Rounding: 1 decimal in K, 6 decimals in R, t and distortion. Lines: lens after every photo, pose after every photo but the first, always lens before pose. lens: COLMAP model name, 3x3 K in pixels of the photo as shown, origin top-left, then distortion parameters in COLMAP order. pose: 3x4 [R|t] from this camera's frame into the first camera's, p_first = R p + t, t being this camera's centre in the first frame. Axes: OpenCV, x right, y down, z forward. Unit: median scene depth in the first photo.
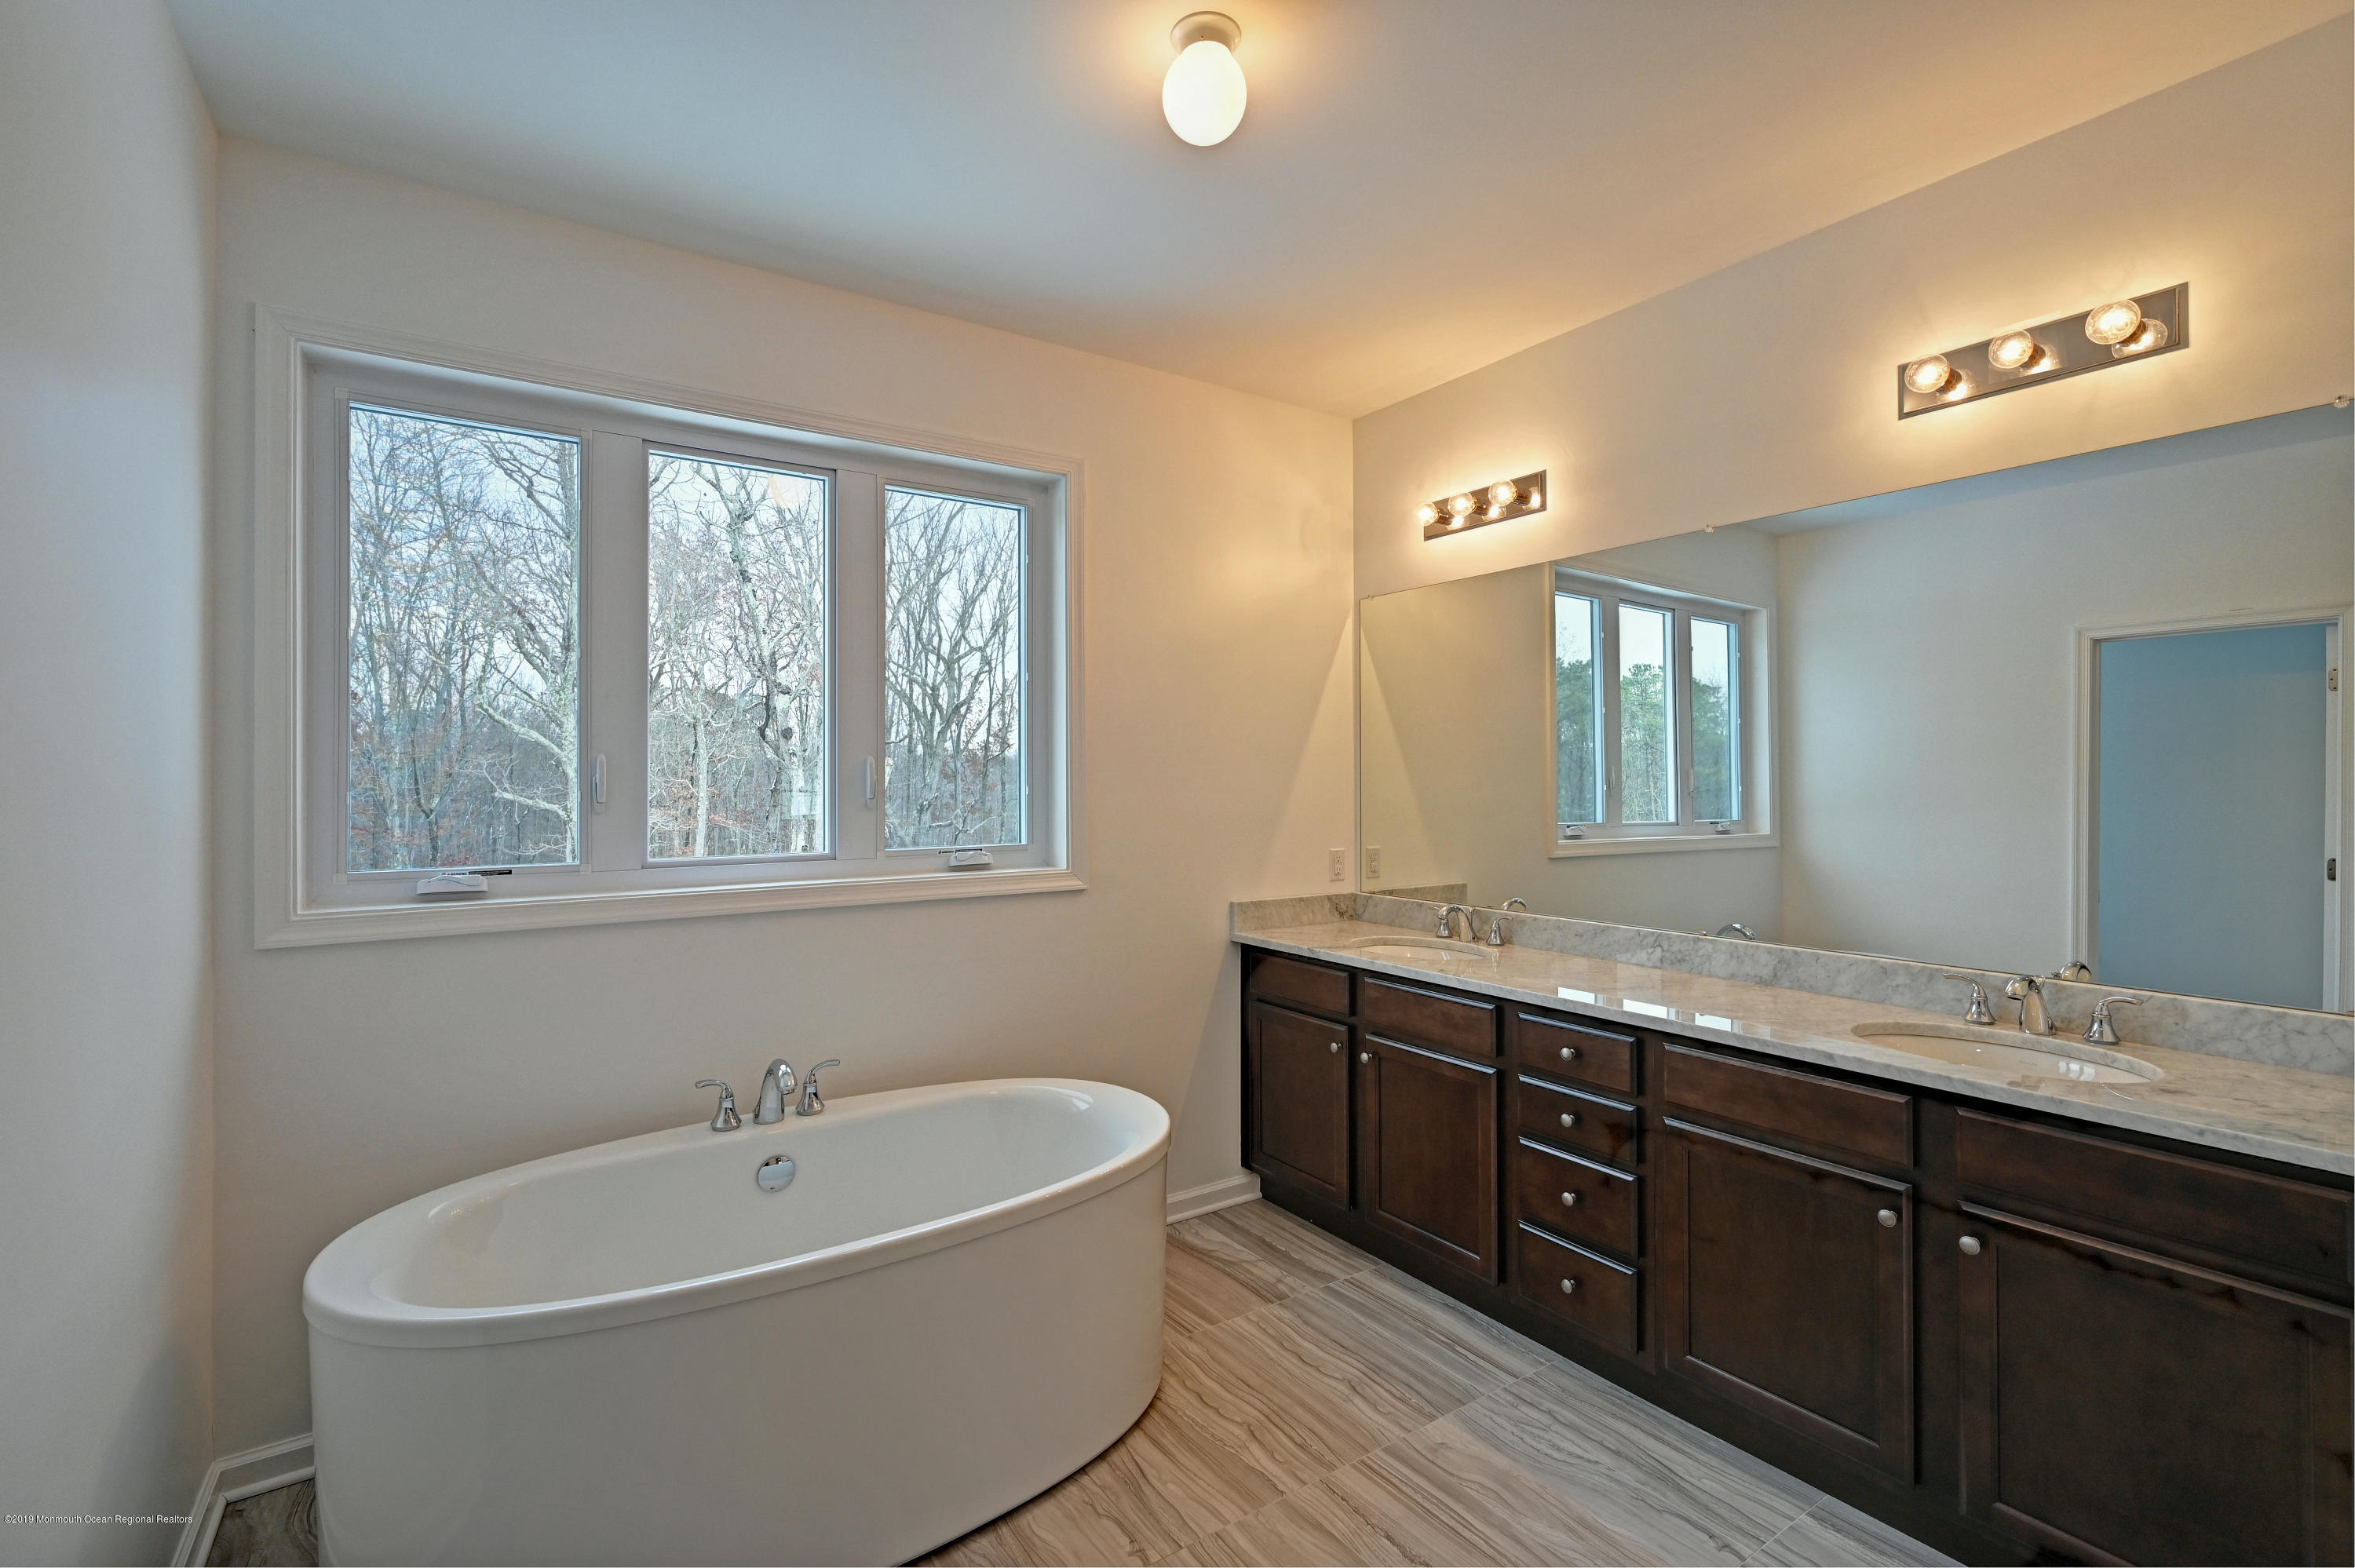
lens RADIAL K [[1064.3, 0, 1177.5], [0, 1064.3, 784.0], [0, 0, 1]] dist [-0.000915, -0.000081]
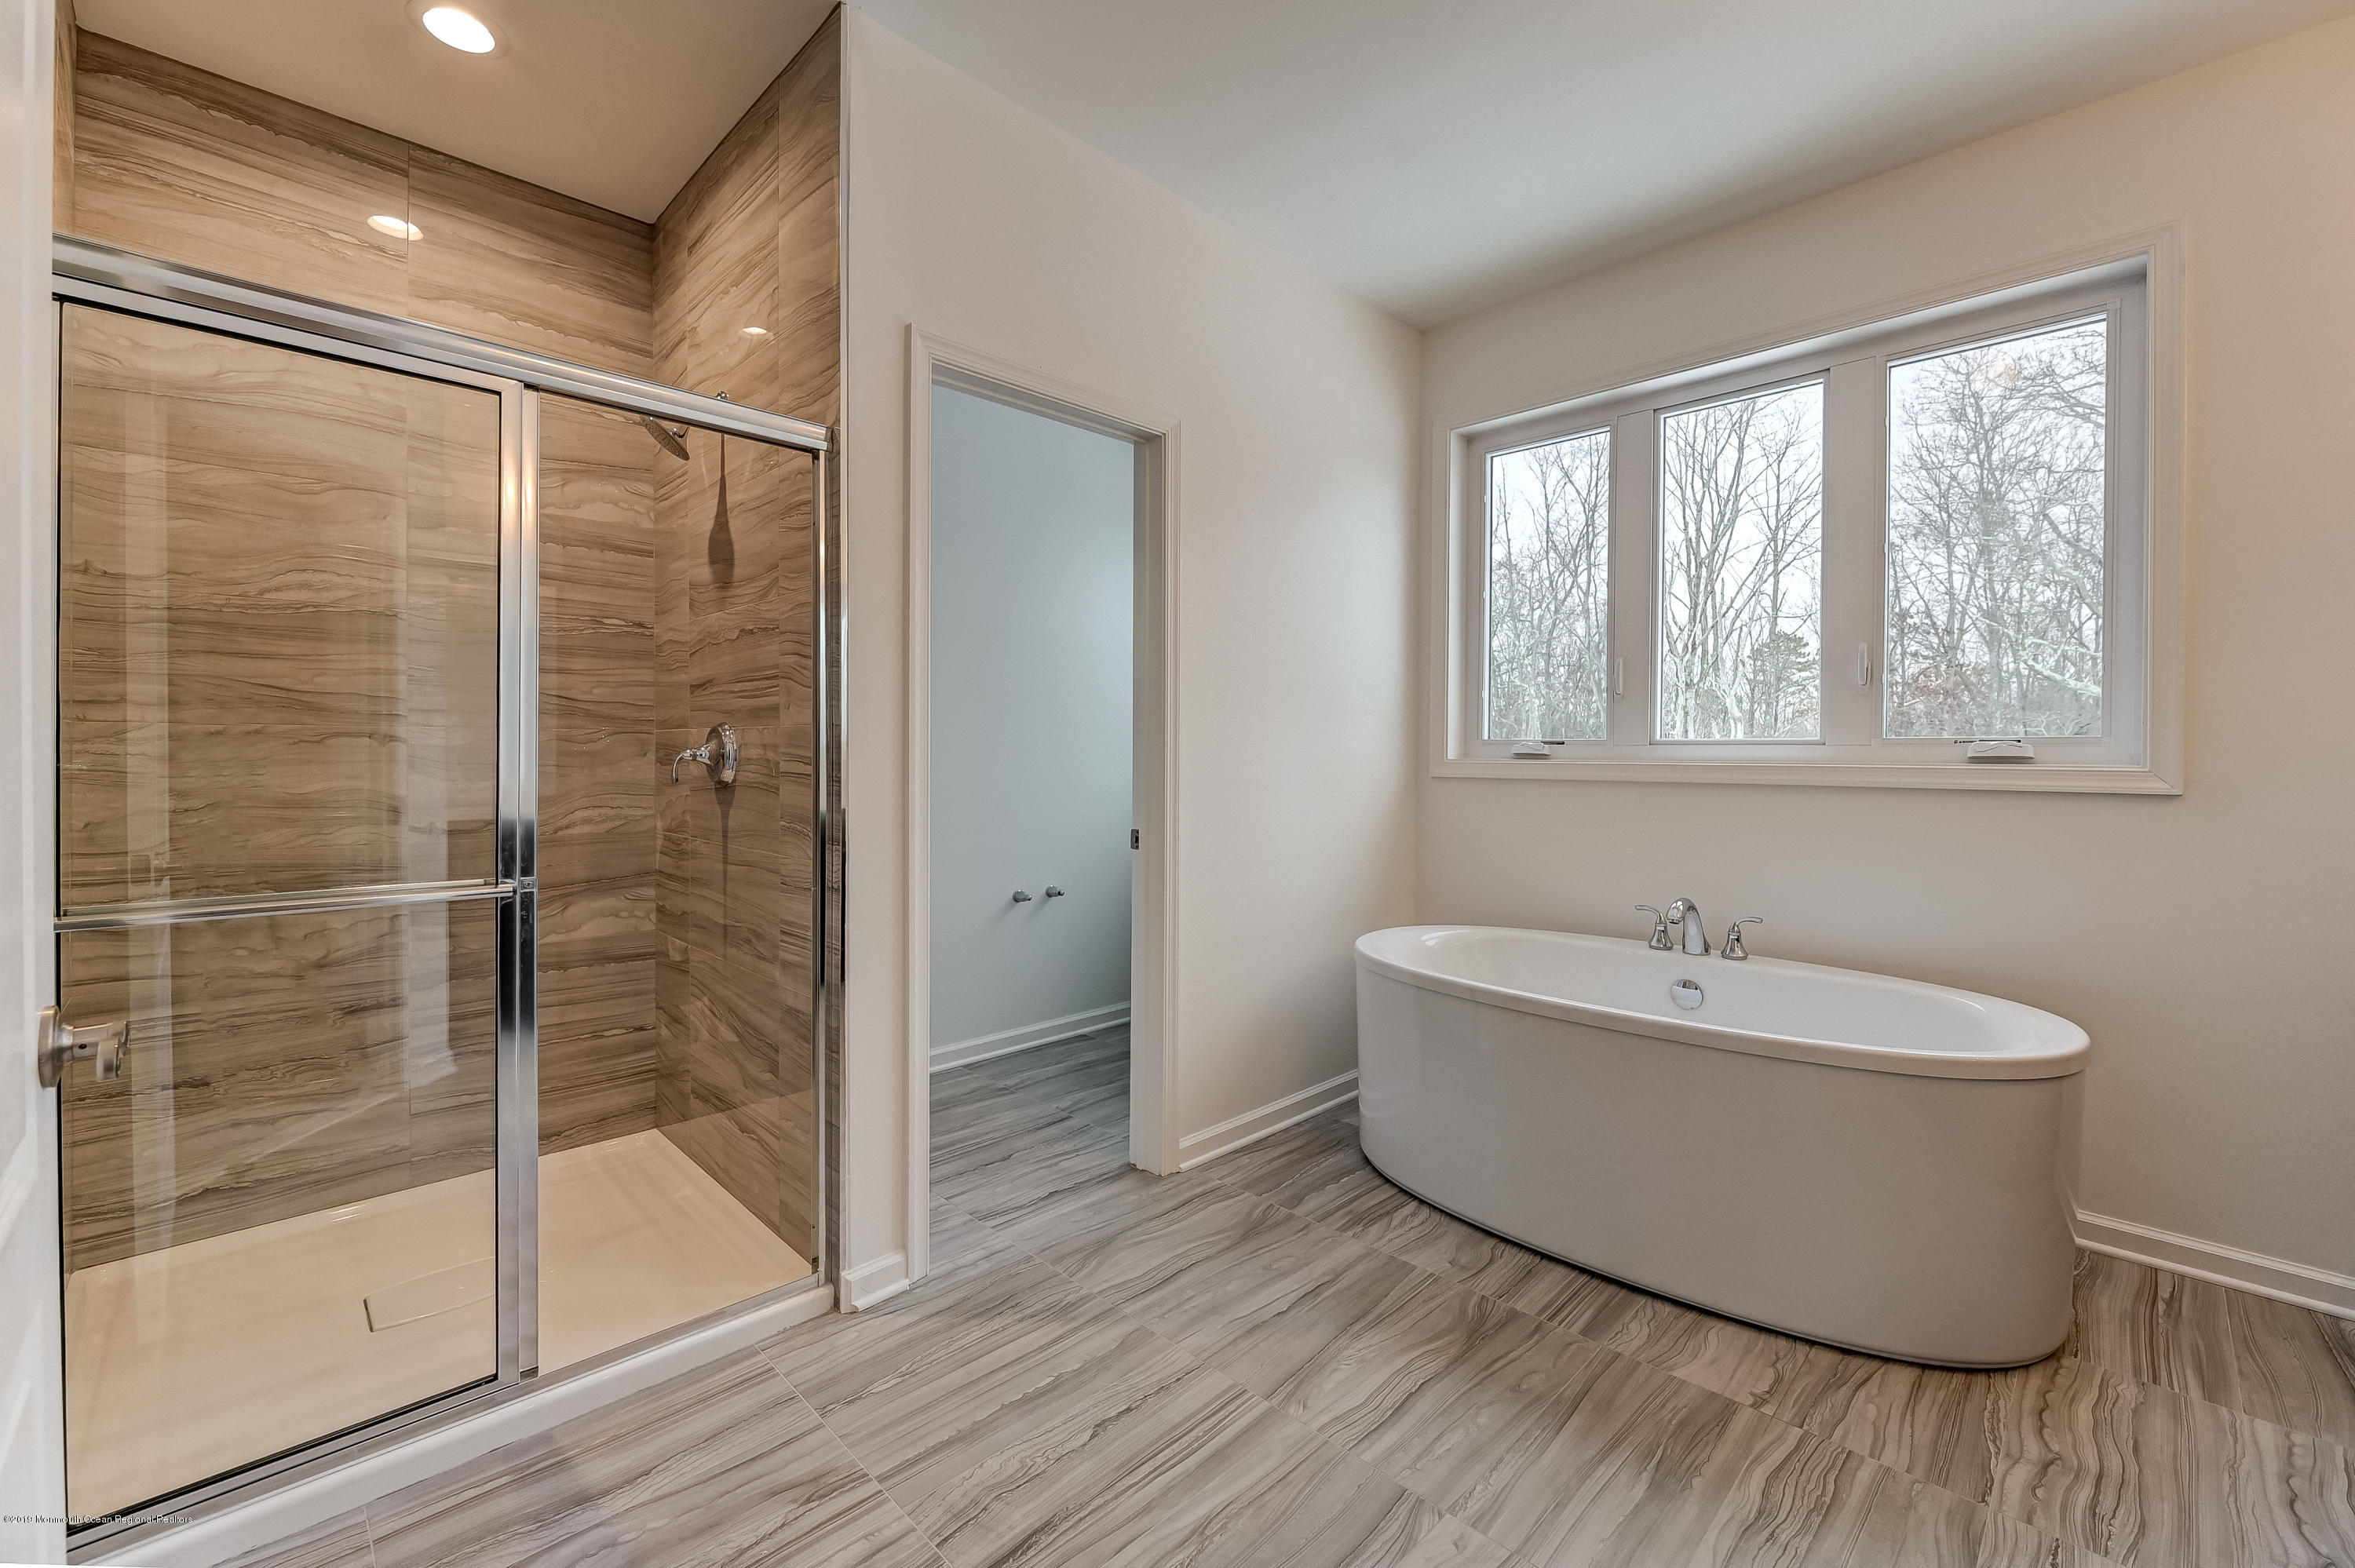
lens RADIAL K [[958.7, 0, 1169.4], [0, 958.7, 760.3], [0, 0, 1]] dist [-0.002653, -0.000058]
pose [[0.185070, 0.017032, -0.982578, 0.540138], [-0.011810, 0.999816, 0.015106, 0.089732], [0.982654, 0.008808, 0.185237, 0.218288]]
